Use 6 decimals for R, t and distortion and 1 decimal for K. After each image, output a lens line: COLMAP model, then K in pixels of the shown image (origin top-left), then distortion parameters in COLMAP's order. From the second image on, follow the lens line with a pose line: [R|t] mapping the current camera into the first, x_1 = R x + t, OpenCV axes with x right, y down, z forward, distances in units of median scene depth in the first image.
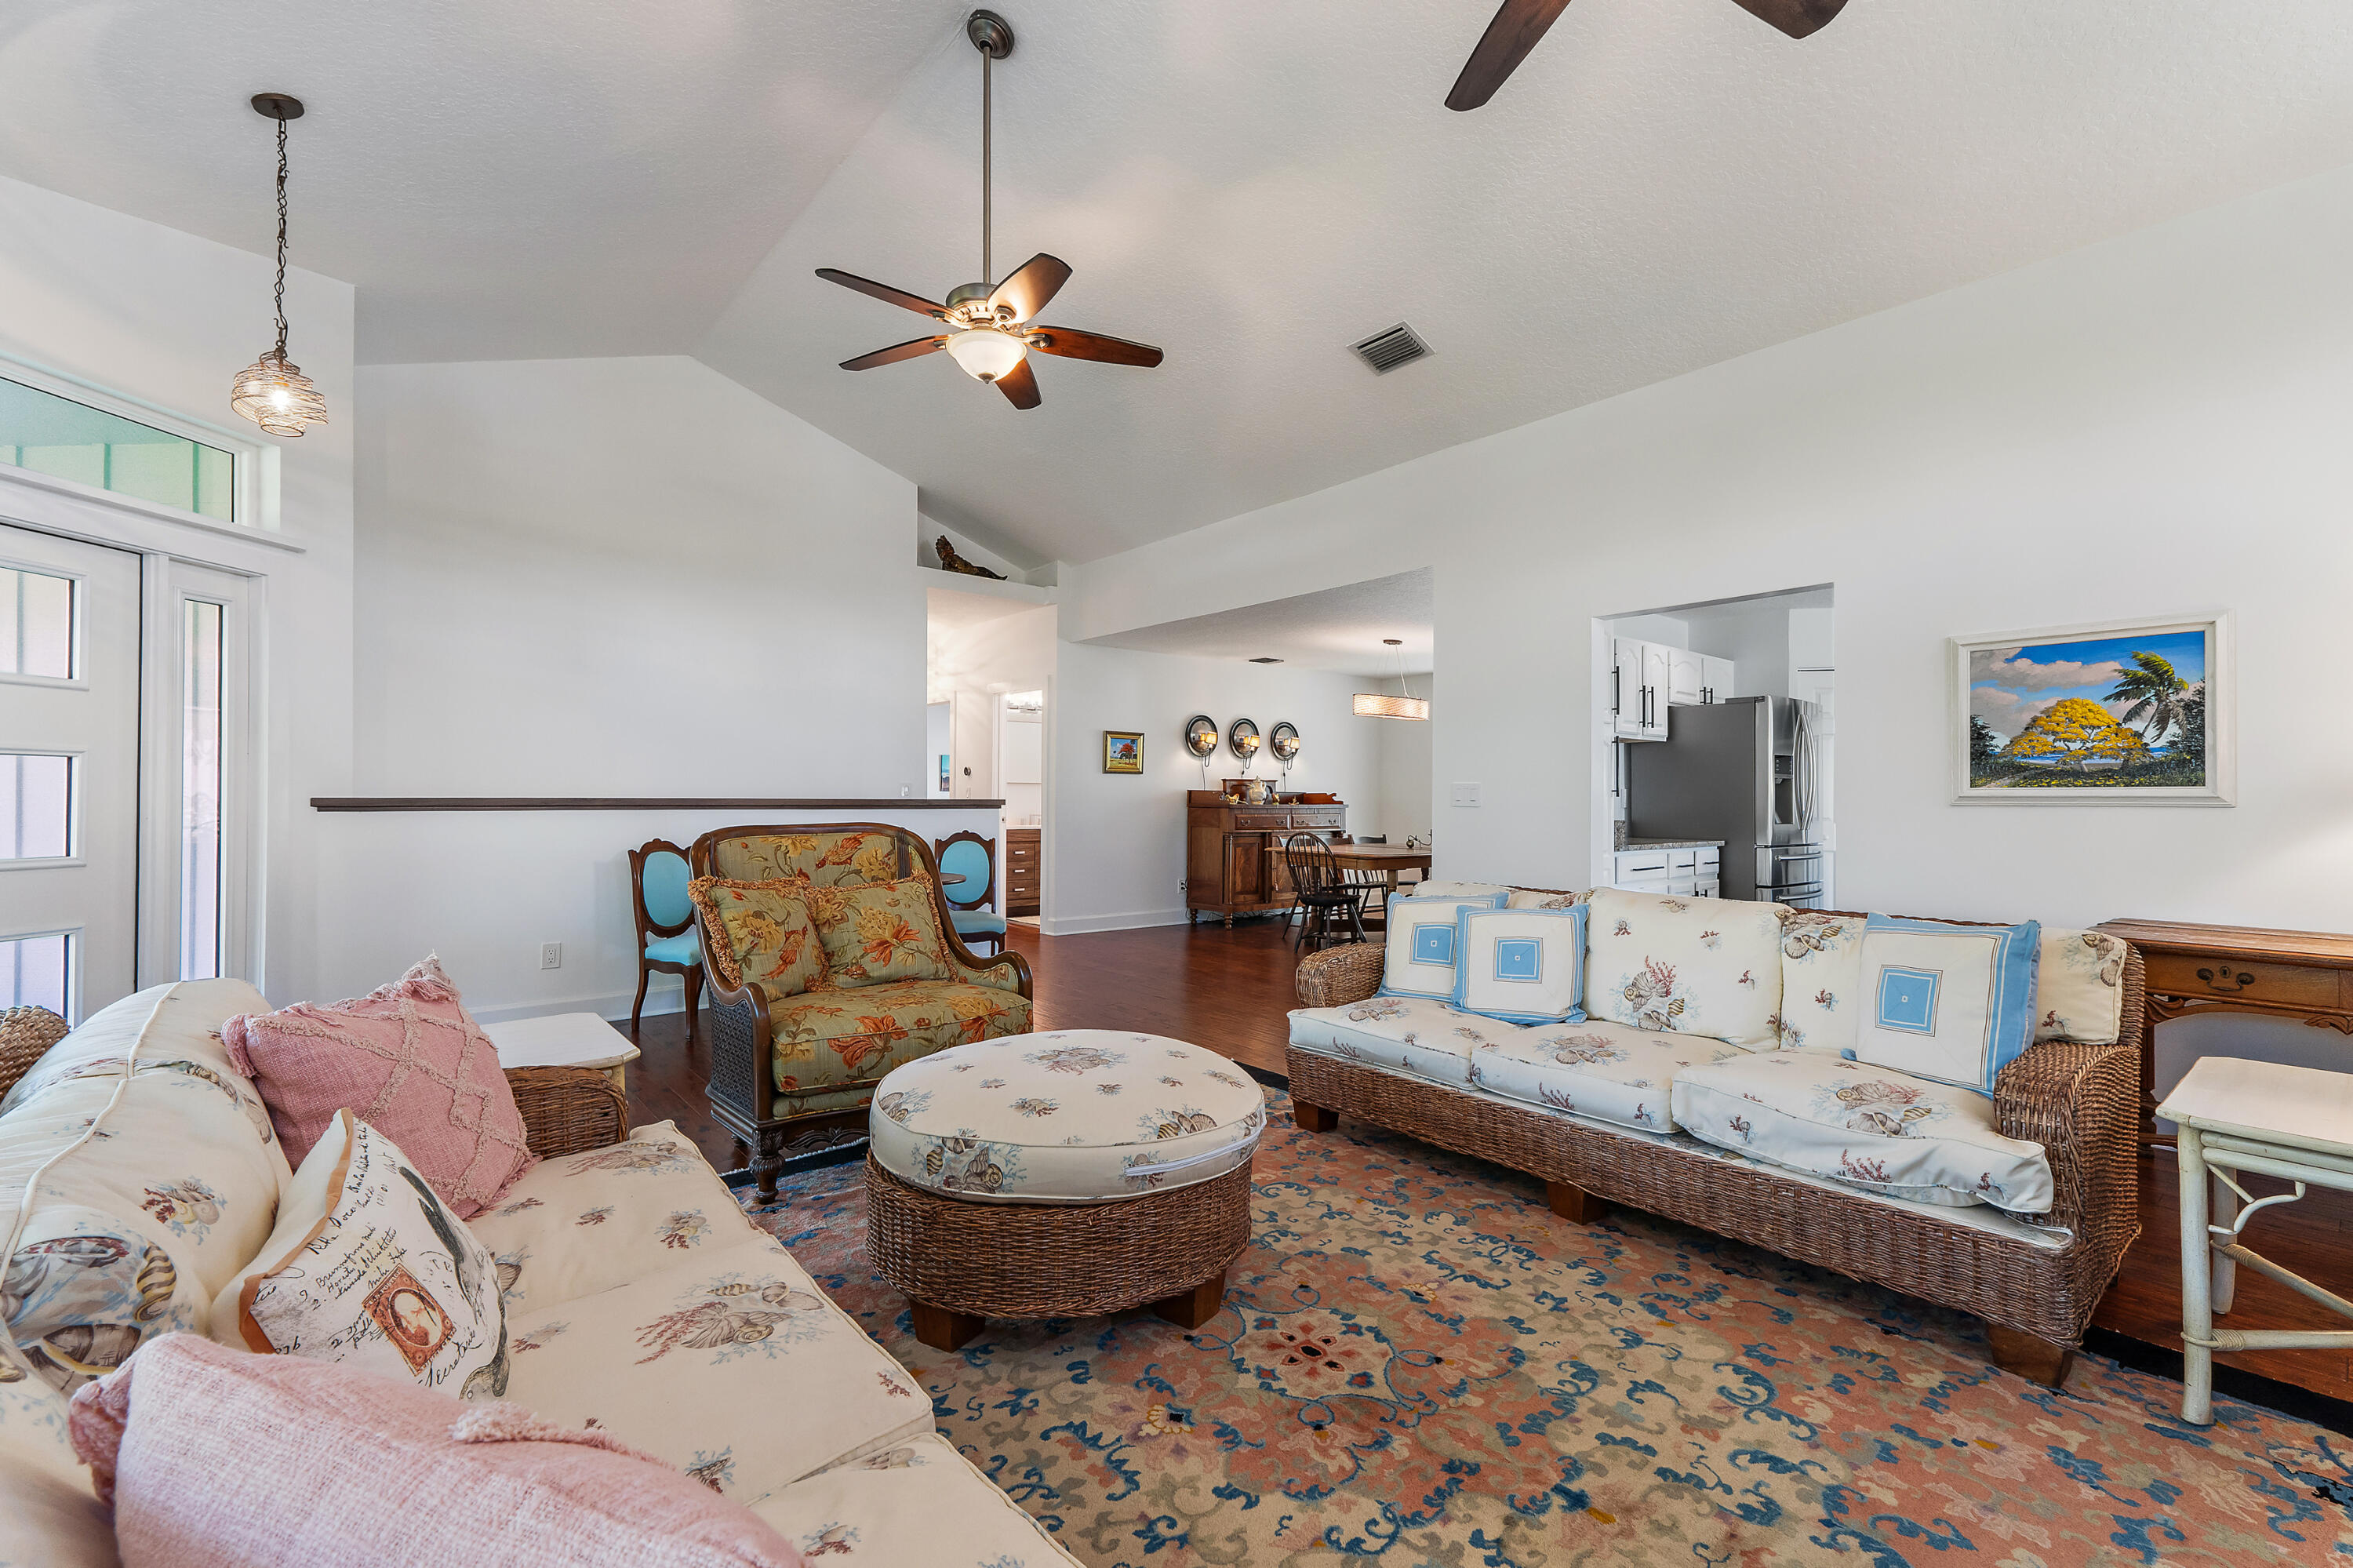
lens RADIAL K [[1016.8, 0, 1182.3], [0, 1016.8, 788.9], [0, 0, 1]] dist [0.000106, -0.000060]
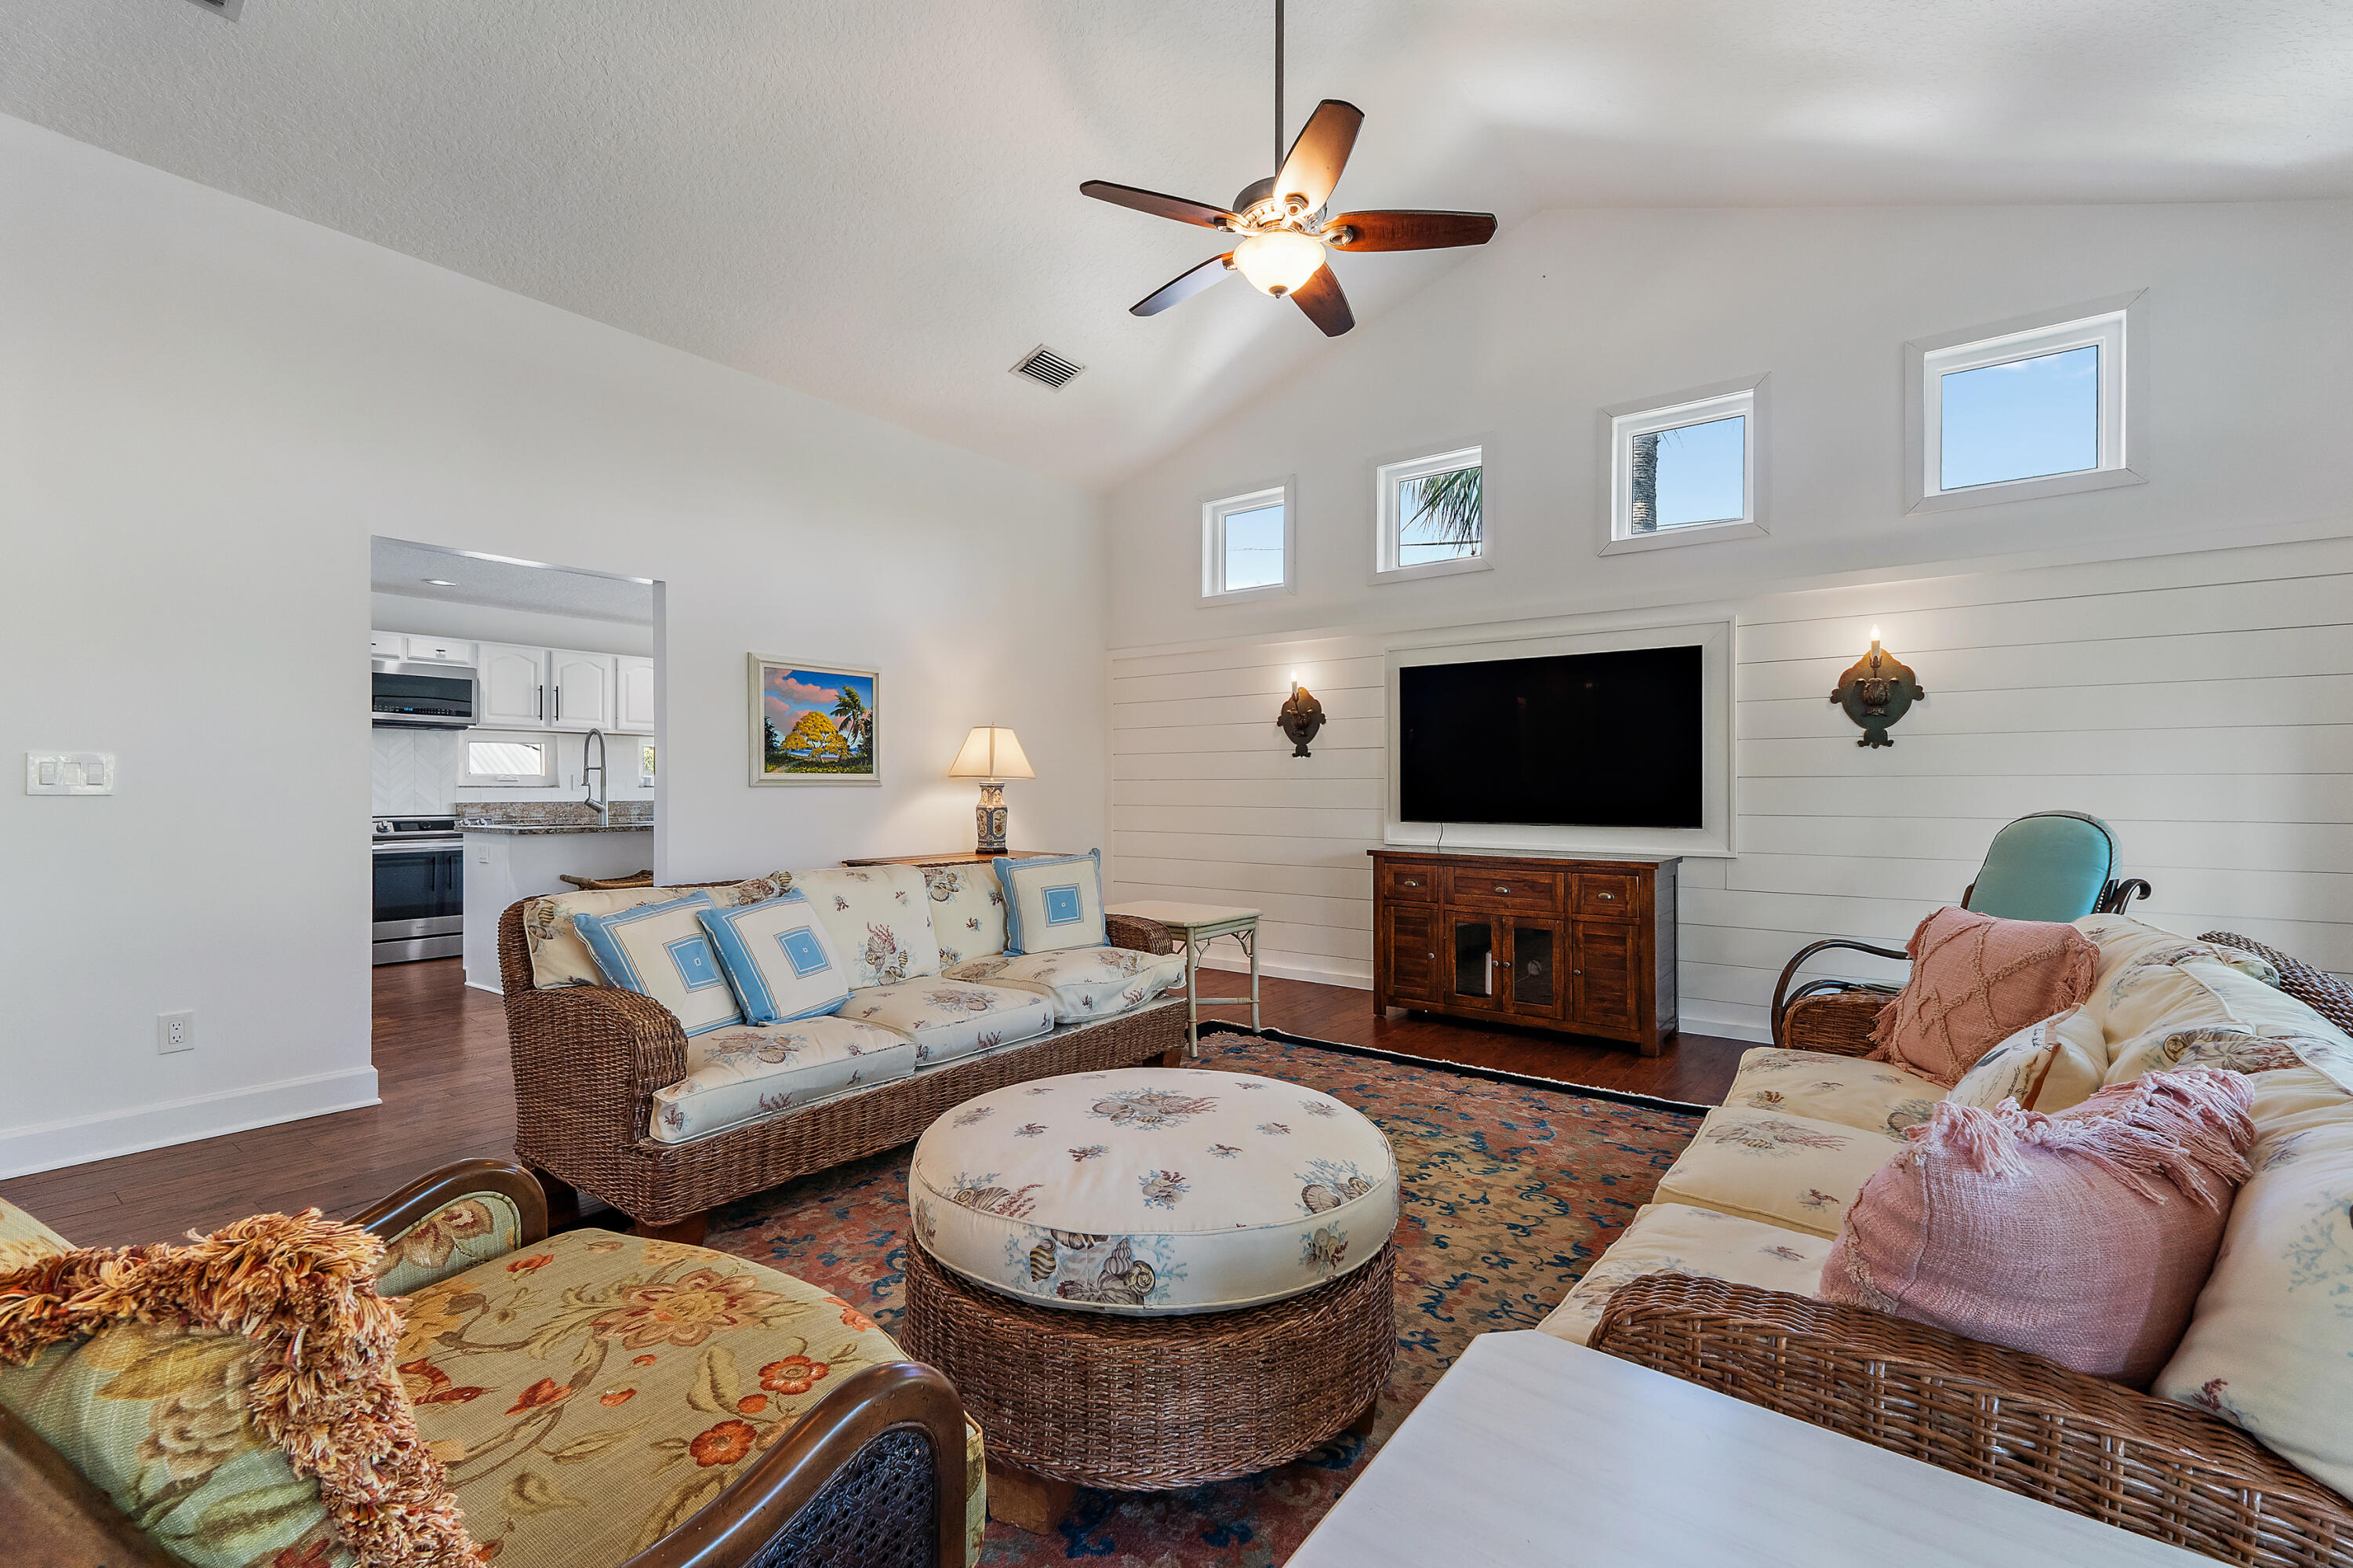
lens RADIAL K [[1016.8, 0, 1182.3], [0, 1016.8, 788.9], [0, 0, 1]] dist [0.000106, -0.000060]
pose [[-0.239823, -0.007463, 0.970788, -0.681619], [-0.010649, 0.999931, 0.005057, 0.007946], [-0.970758, -0.009126, -0.239885, 0.899149]]
